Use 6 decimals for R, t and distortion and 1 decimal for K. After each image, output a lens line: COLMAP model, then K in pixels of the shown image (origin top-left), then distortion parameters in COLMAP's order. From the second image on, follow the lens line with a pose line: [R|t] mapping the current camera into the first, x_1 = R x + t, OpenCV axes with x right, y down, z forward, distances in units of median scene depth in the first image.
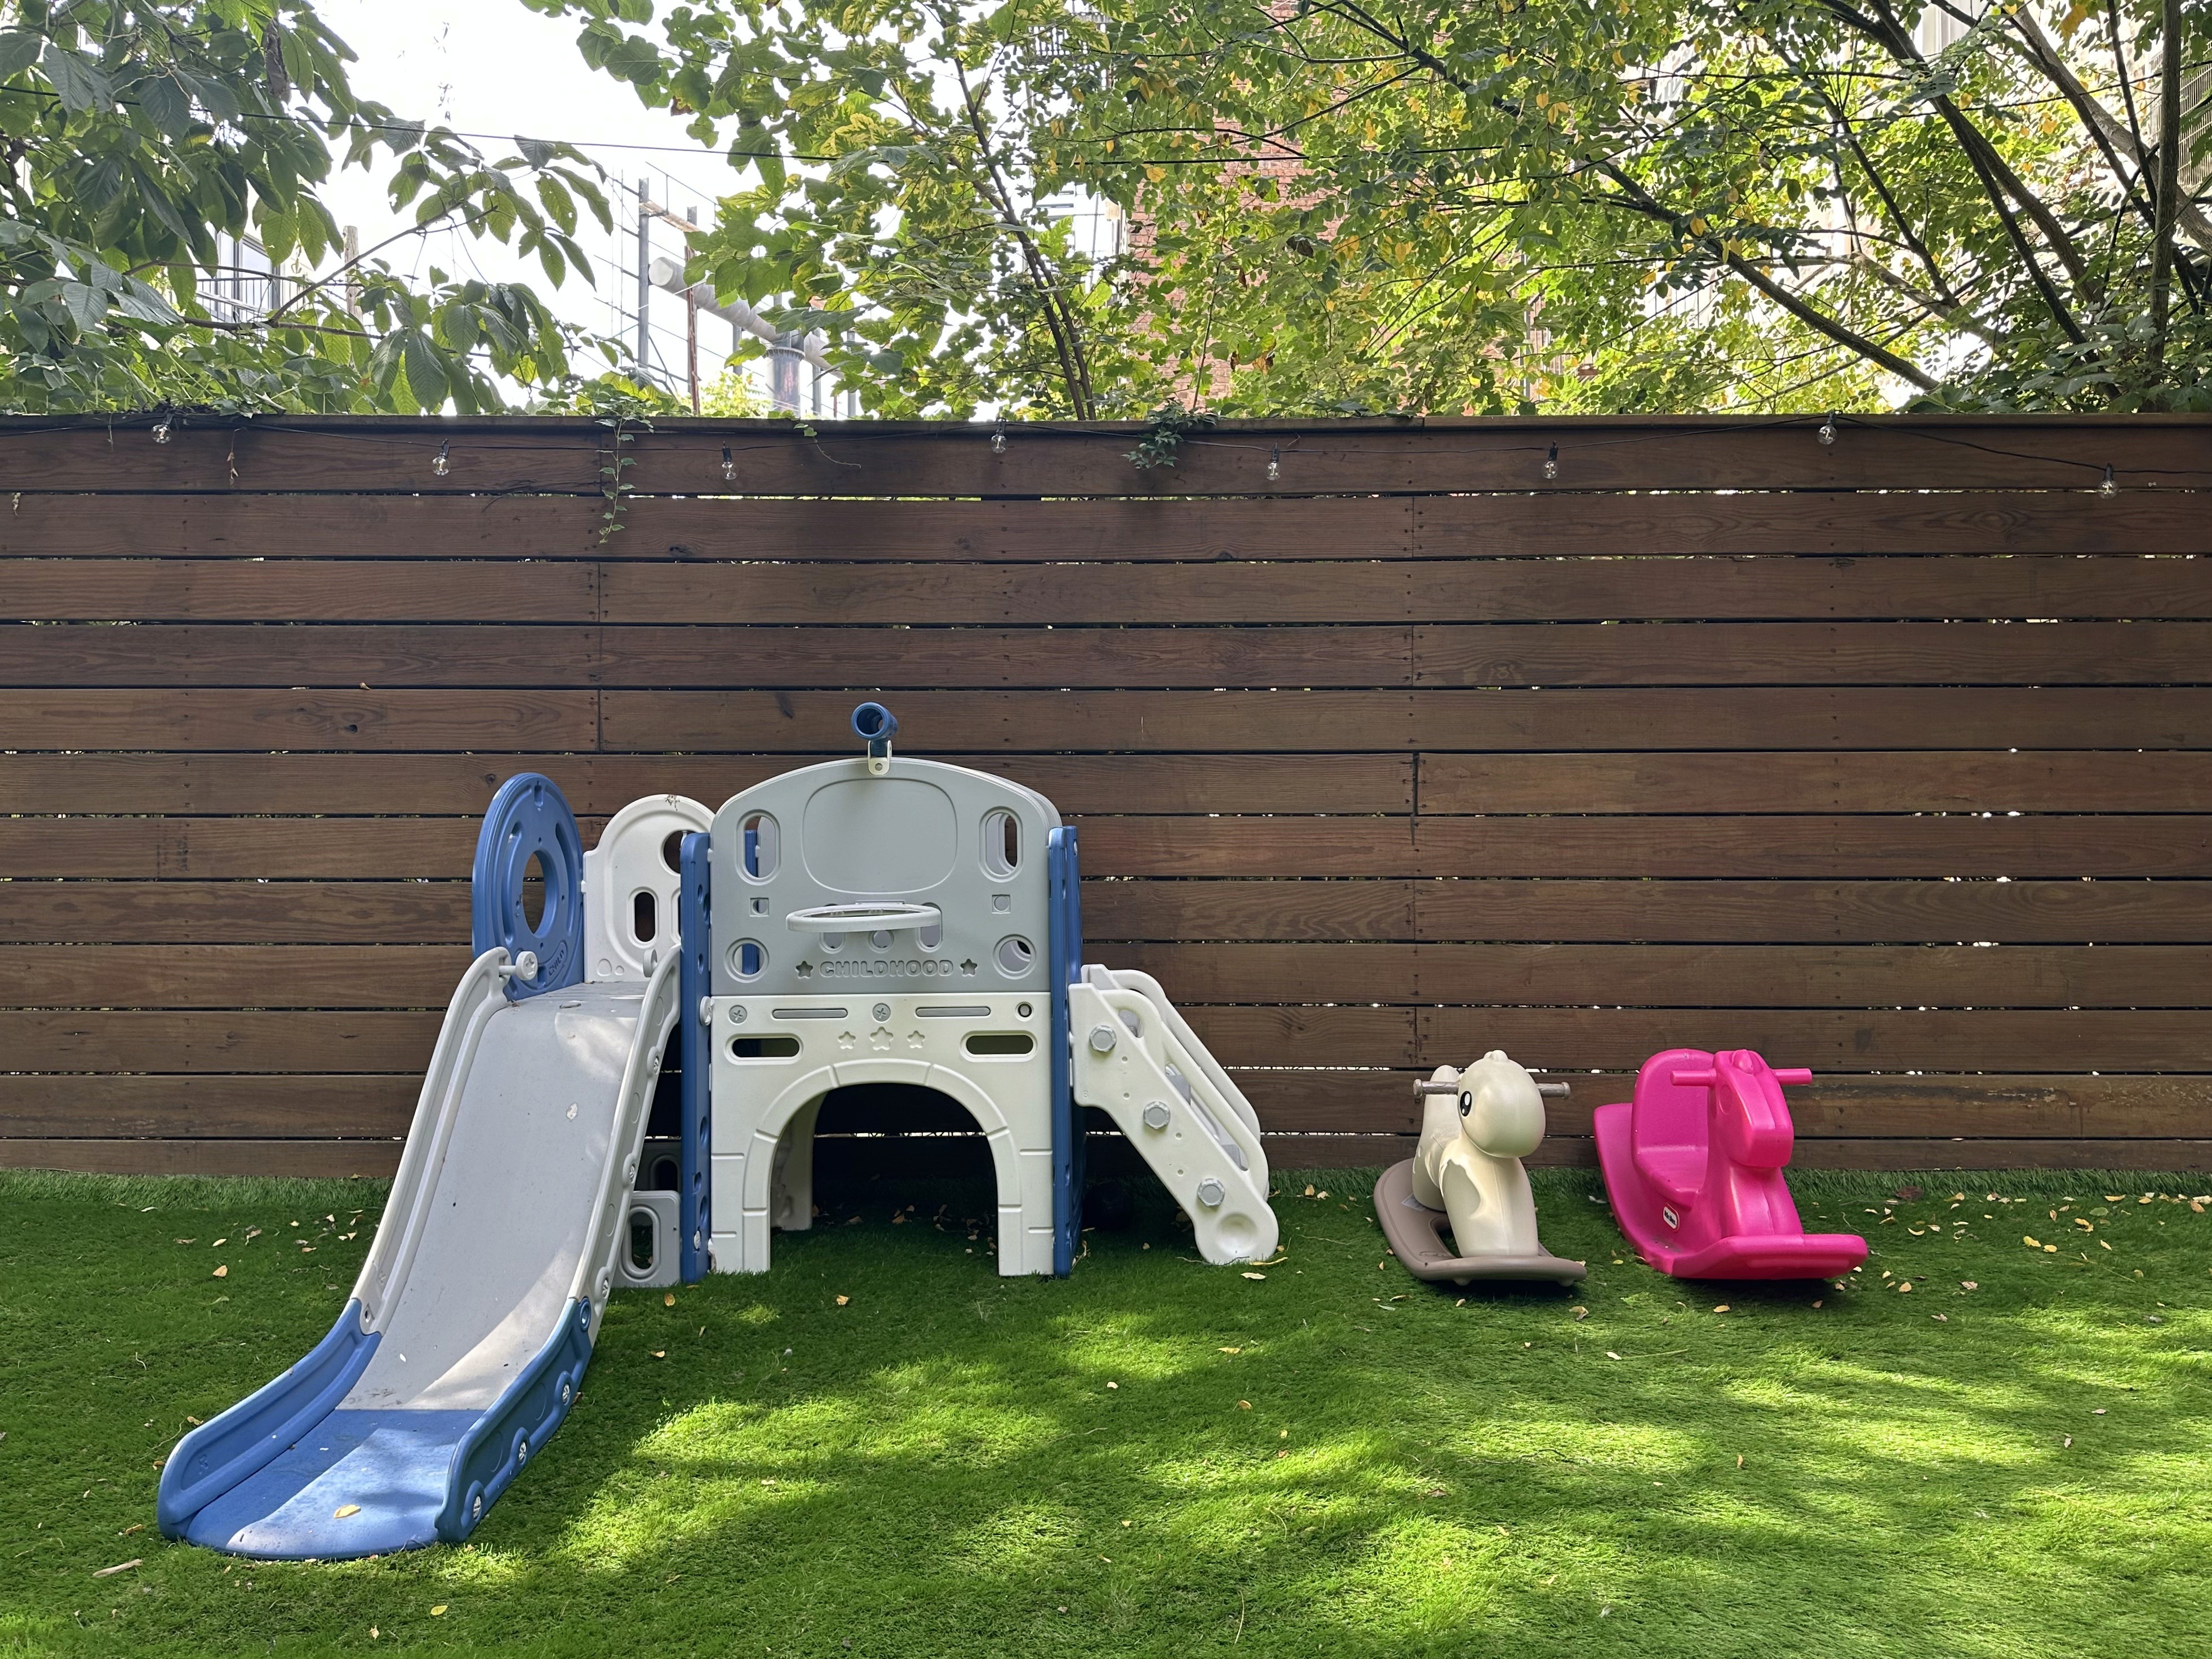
lens RADIAL K [[1540.9, 0, 1097.5], [0, 1540.9, 824.3], [0, 0, 1]] dist [0.061840, -0.073483]
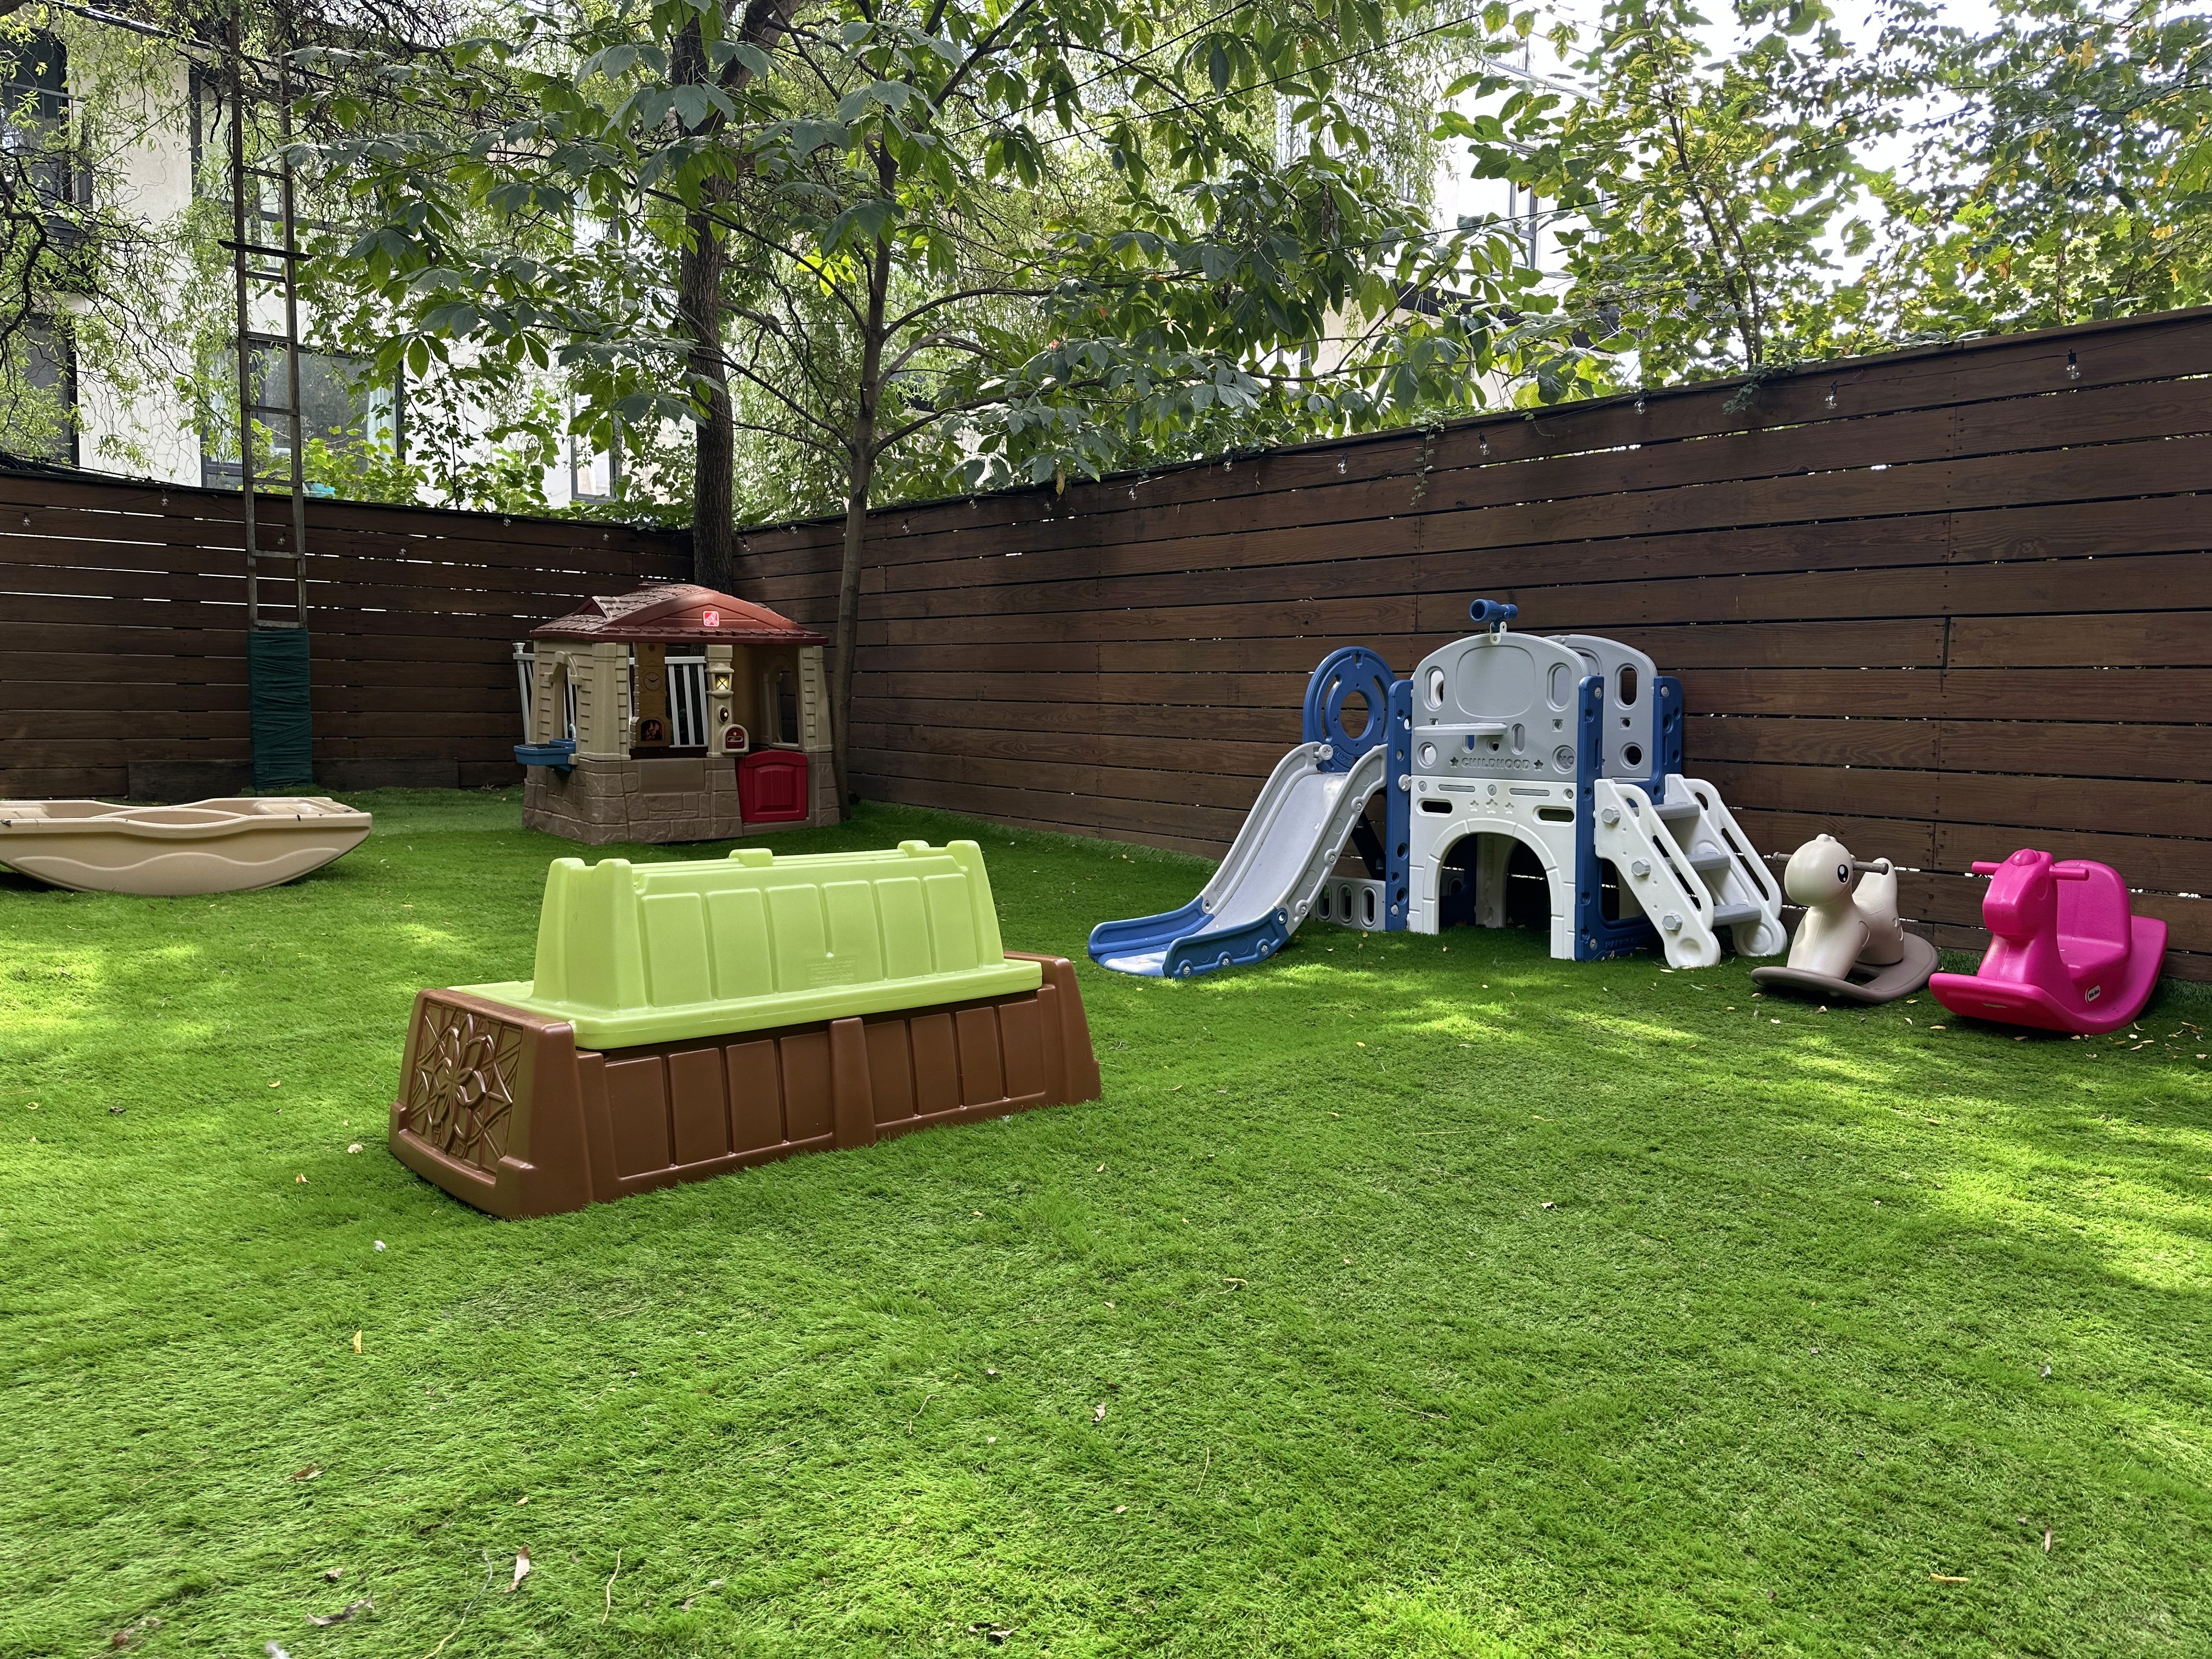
lens RADIAL K [[1540.8, 0, 1128.3], [0, 1540.8, 827.1], [0, 0, 1]] dist [0.061840, -0.073483]
pose [[0.655029, 0.073550, -0.752016, 0.844597], [-0.007555, 0.995839, 0.090816, 0.014376], [0.755566, -0.053805, 0.652859, -0.368646]]
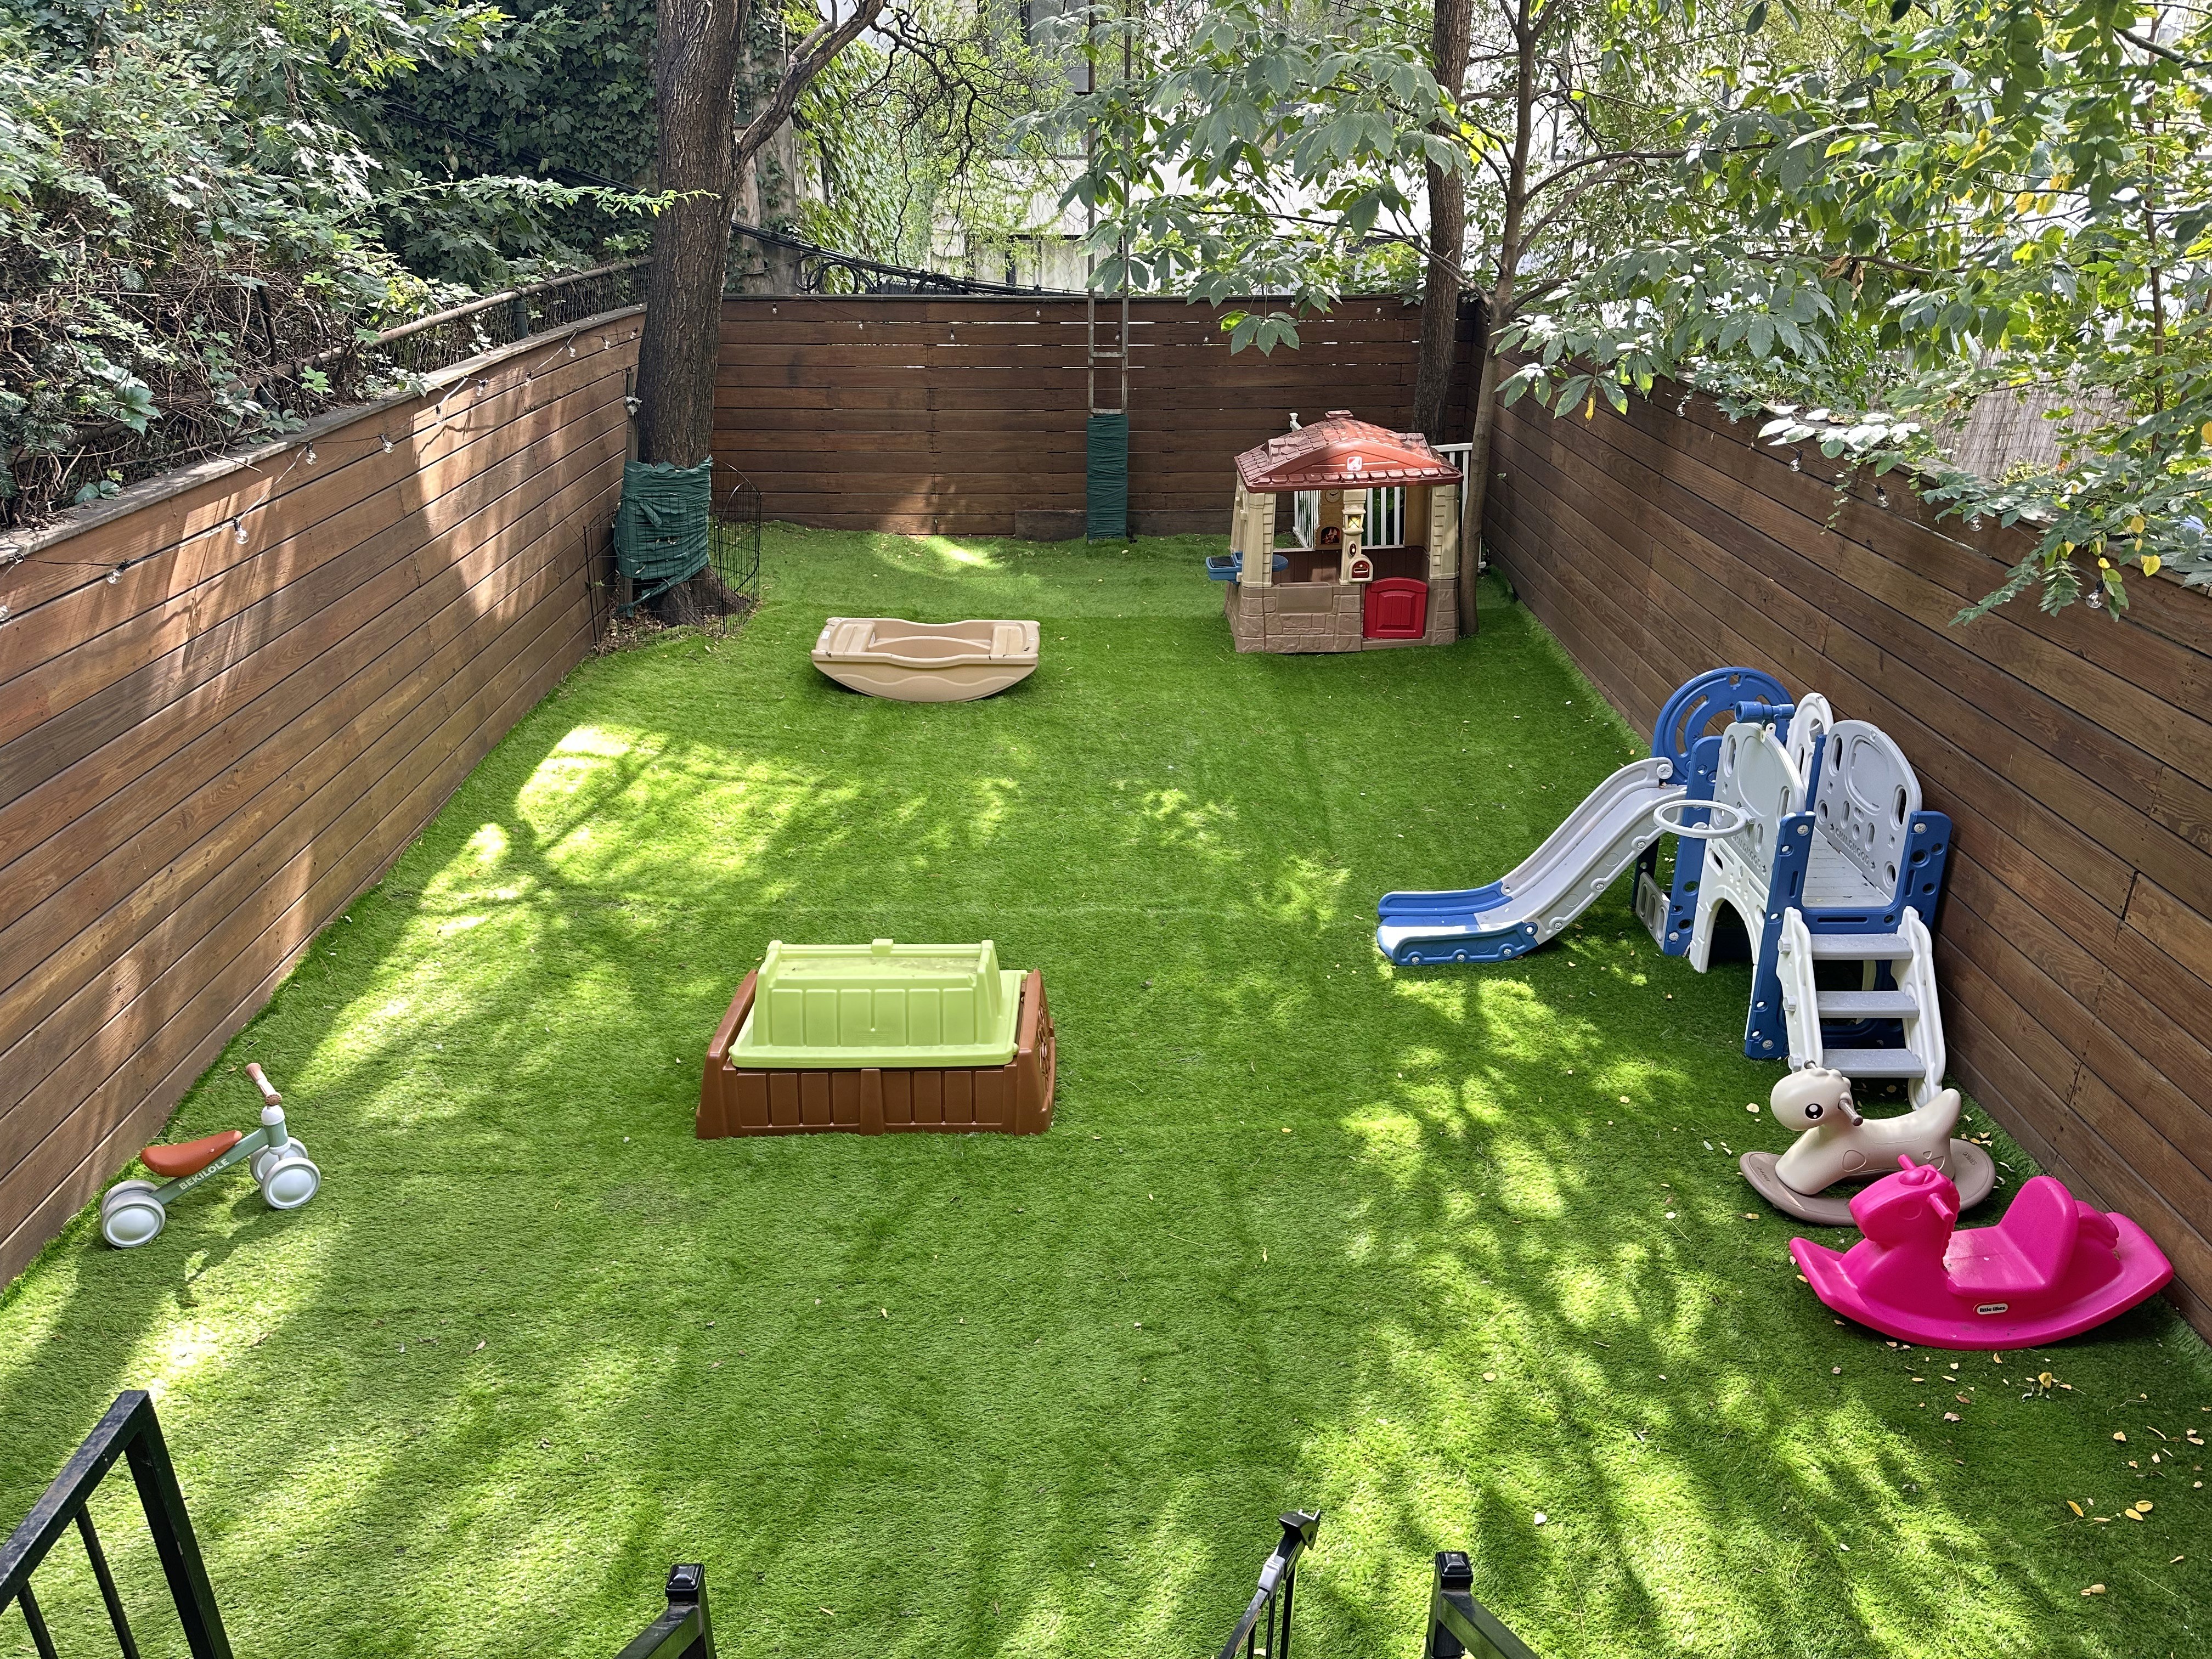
lens RADIAL K [[1540.8, 0, 1094.9], [0, 1540.8, 837.4], [0, 0, 1]] dist [0.061840, -0.073483]
pose [[0.002103, 0.403810, -0.914841, 1.422512], [0.019178, 0.914658, 0.403773, -0.622922], [0.999814, -0.018394, -0.005821, 0.290667]]
